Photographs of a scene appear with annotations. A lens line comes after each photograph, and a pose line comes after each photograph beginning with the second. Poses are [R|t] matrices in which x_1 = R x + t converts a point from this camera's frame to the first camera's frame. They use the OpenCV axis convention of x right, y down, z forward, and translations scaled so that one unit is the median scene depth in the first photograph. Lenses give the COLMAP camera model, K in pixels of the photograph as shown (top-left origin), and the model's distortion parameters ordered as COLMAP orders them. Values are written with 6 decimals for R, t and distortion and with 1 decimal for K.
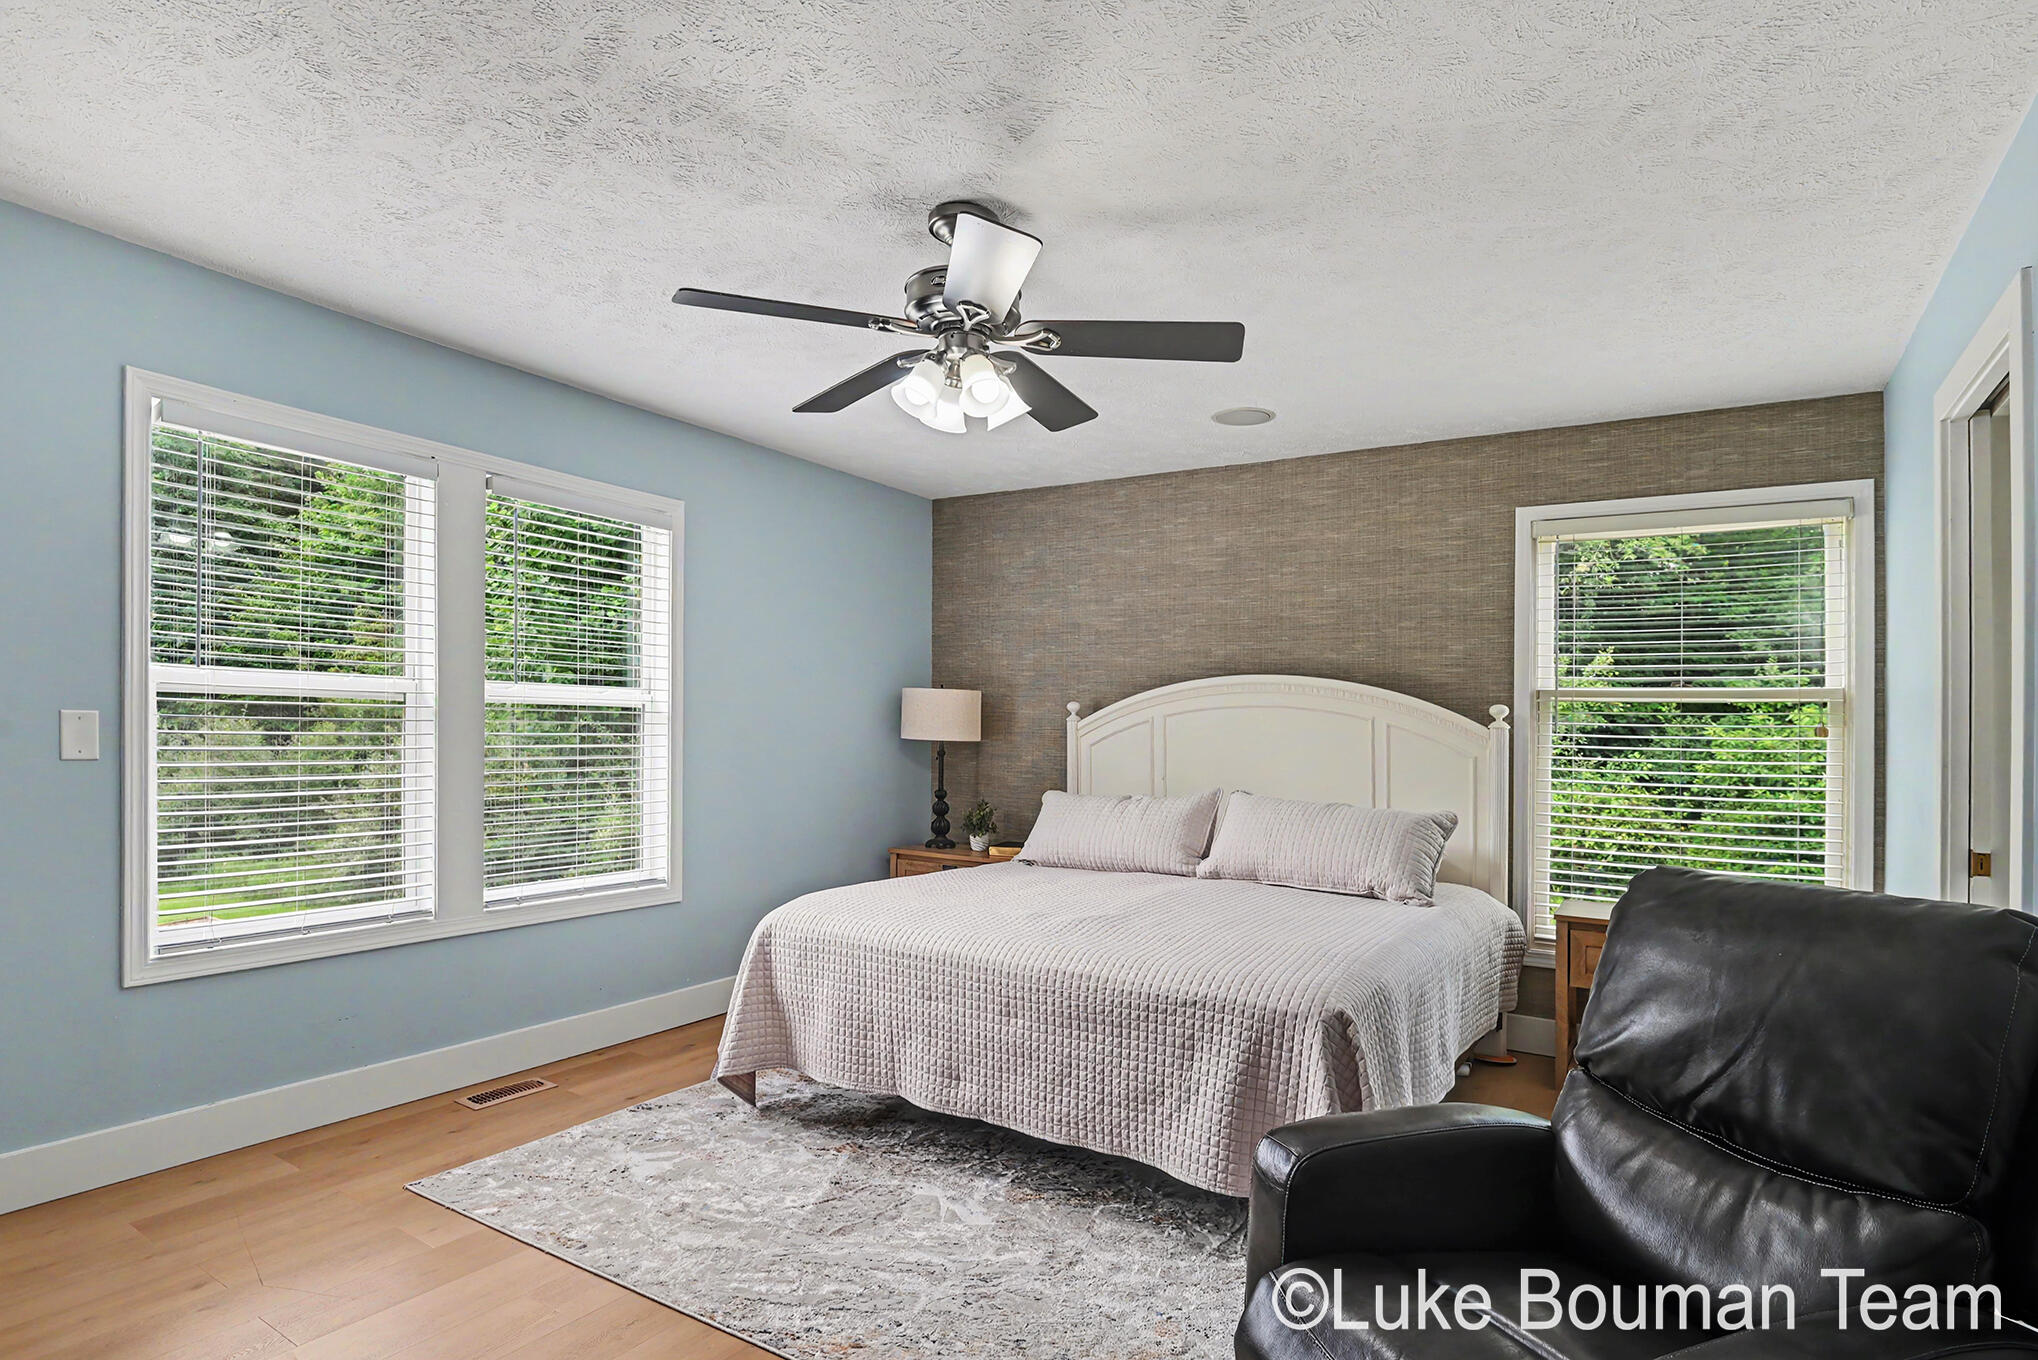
lens RADIAL K [[1068.2, 0, 1014.6], [0, 1068.2, 684.8], [0, 0, 1]] dist [0.019192, -0.000602]
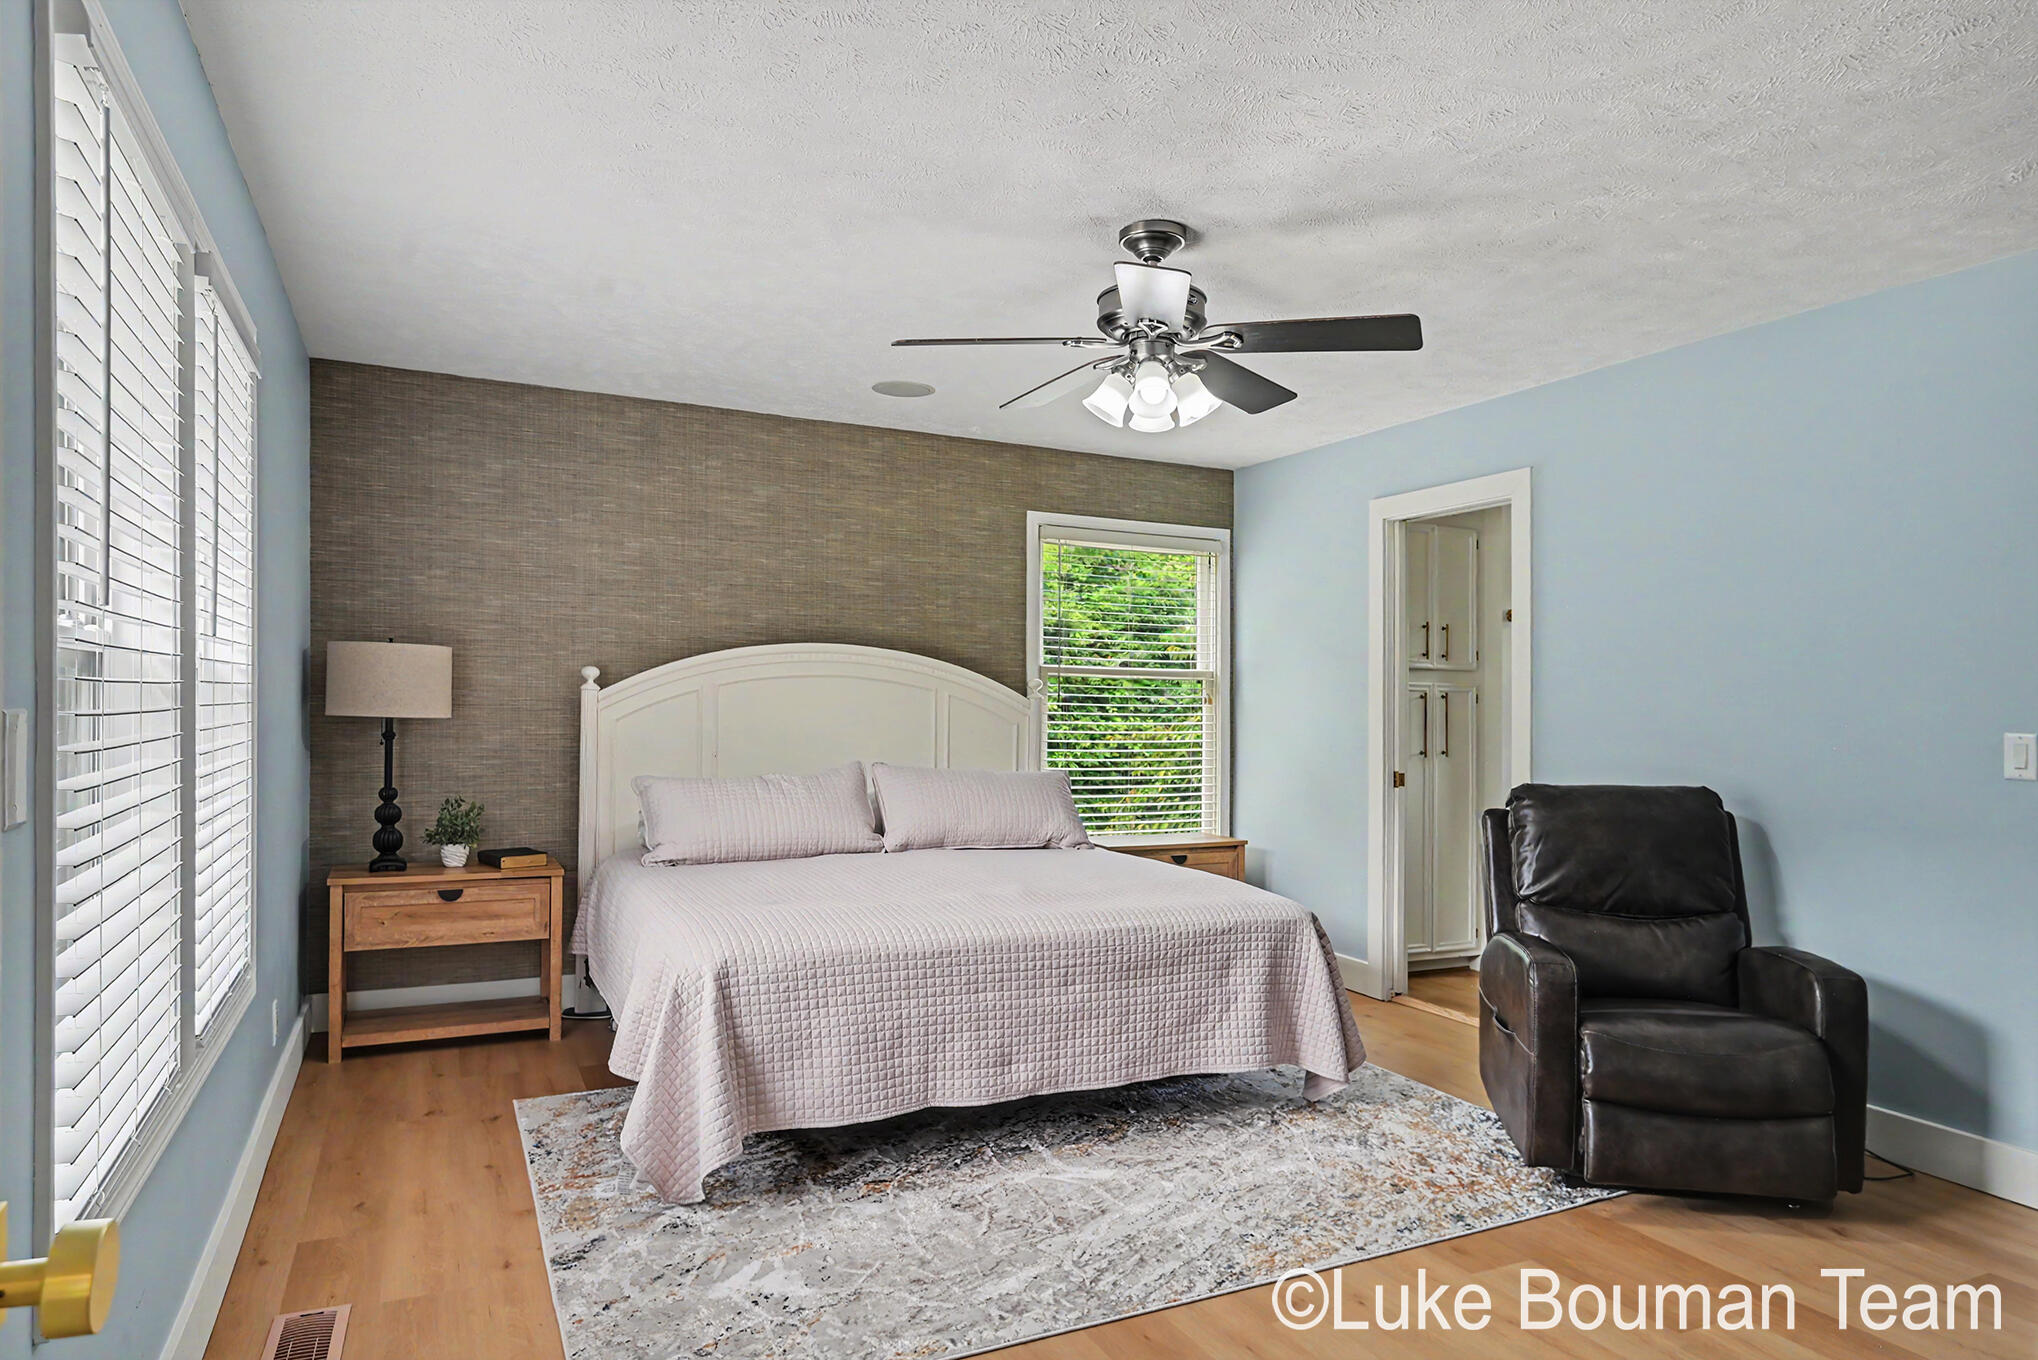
lens RADIAL K [[1254.6, 0, 1015.3], [0, 1254.6, 691.9], [0, 0, 1]] dist [0.005420, -0.003342]
pose [[0.527179, 0.000644, 0.849754, -0.669811], [-0.035323, 0.999152, 0.021157, 0.004398], [-0.849020, -0.041169, 0.526754, 0.269523]]
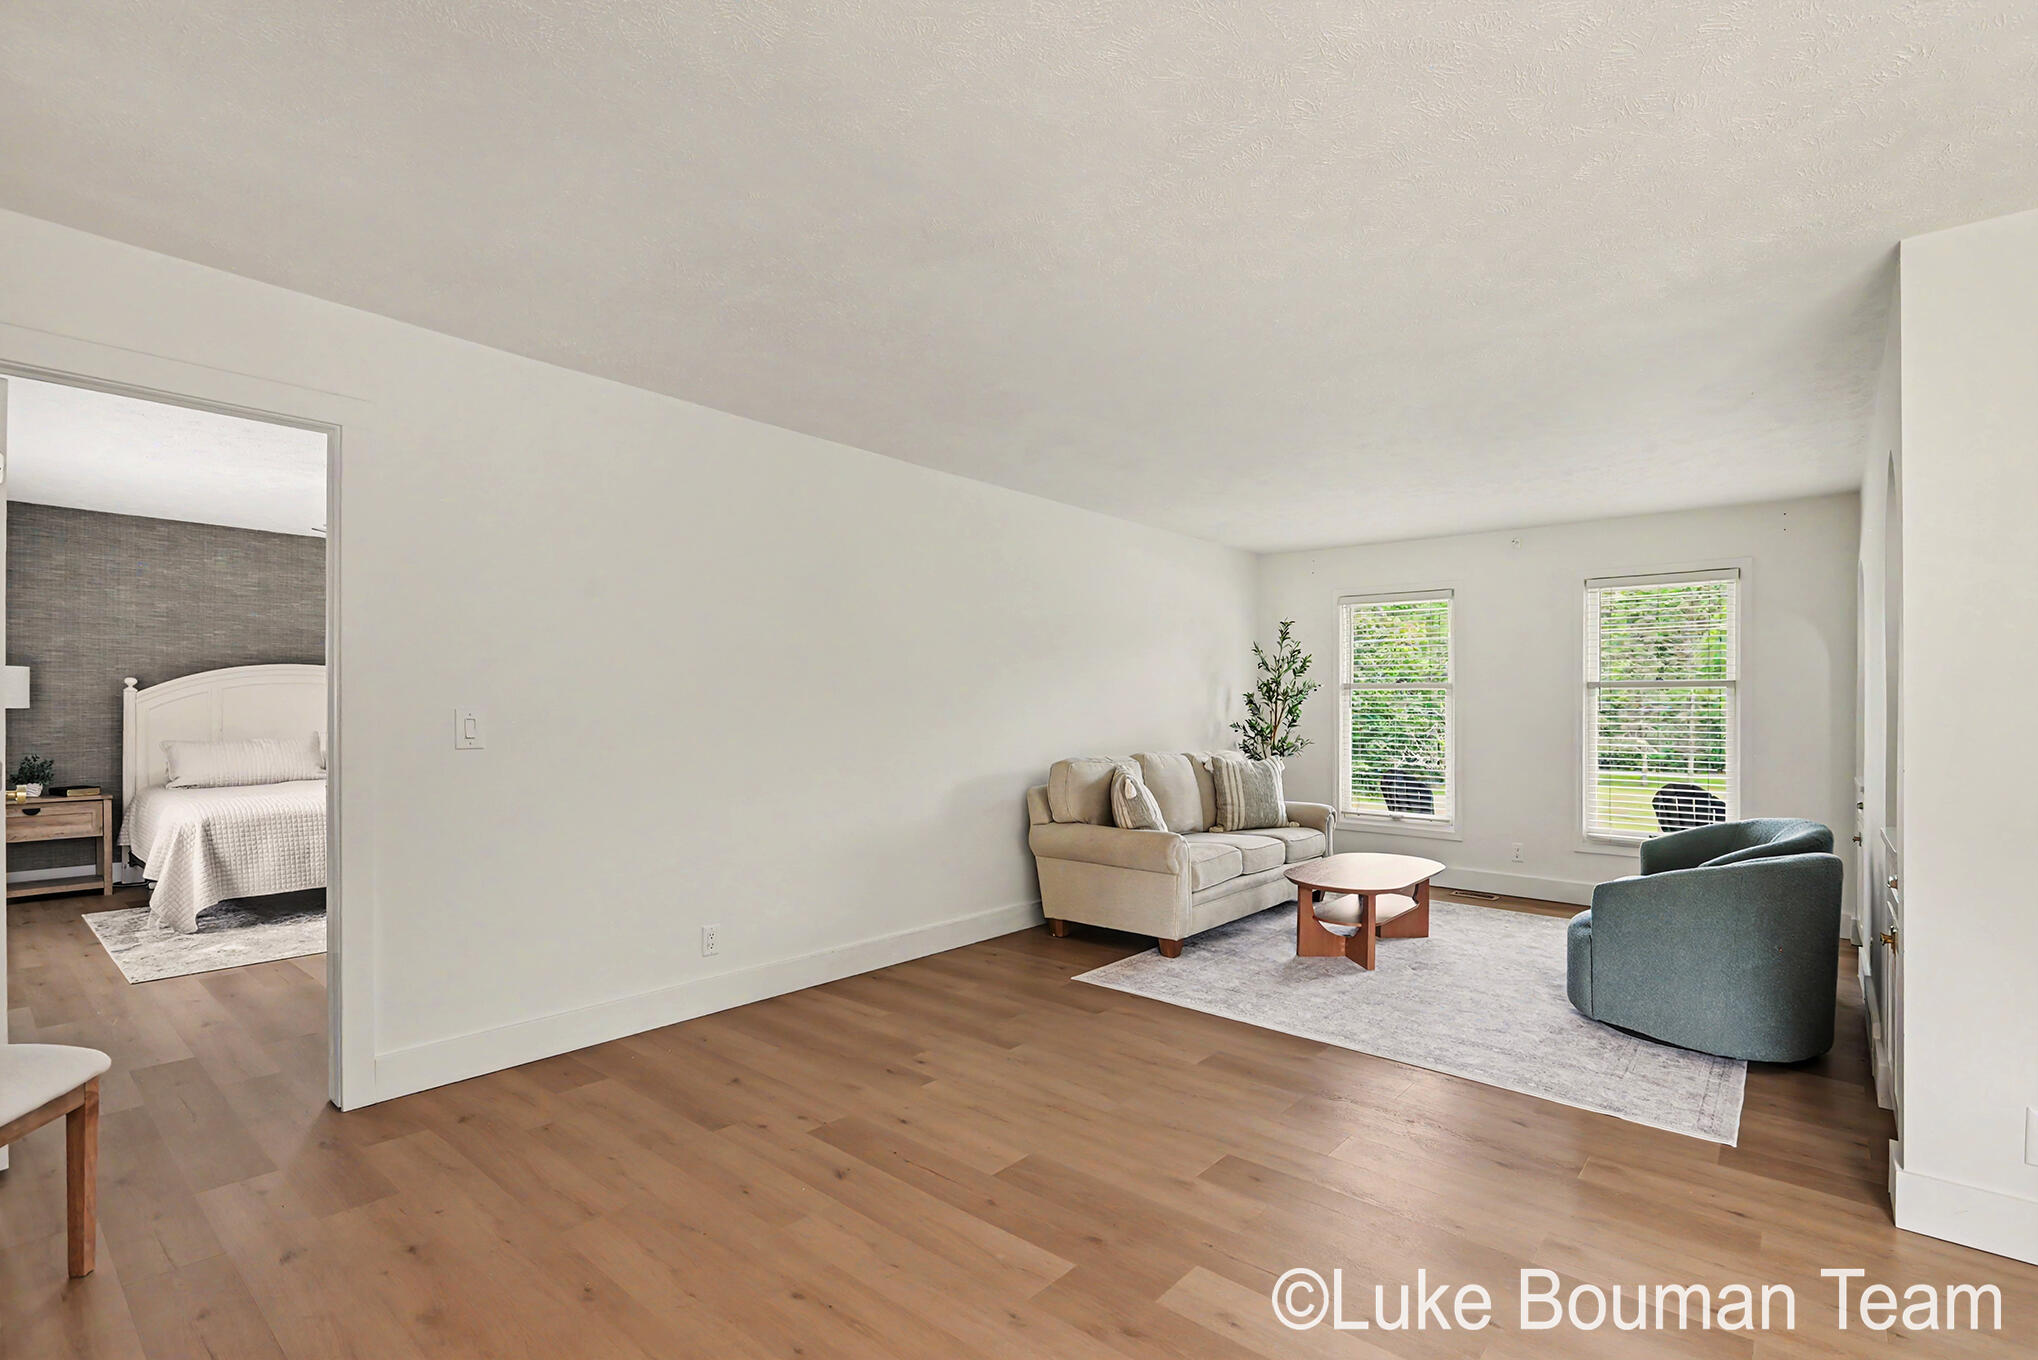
lens RADIAL K [[966.6, 0, 1027.3], [0, 966.6, 701.1], [0, 0, 1]] dist [-0.030684, -0.000065]
pose [[0.121909, -0.011608, 0.992473, -1.155526], [-0.044369, 0.998868, 0.017133, -0.029890], [-0.991549, -0.046124, 0.121256, -0.327163]]
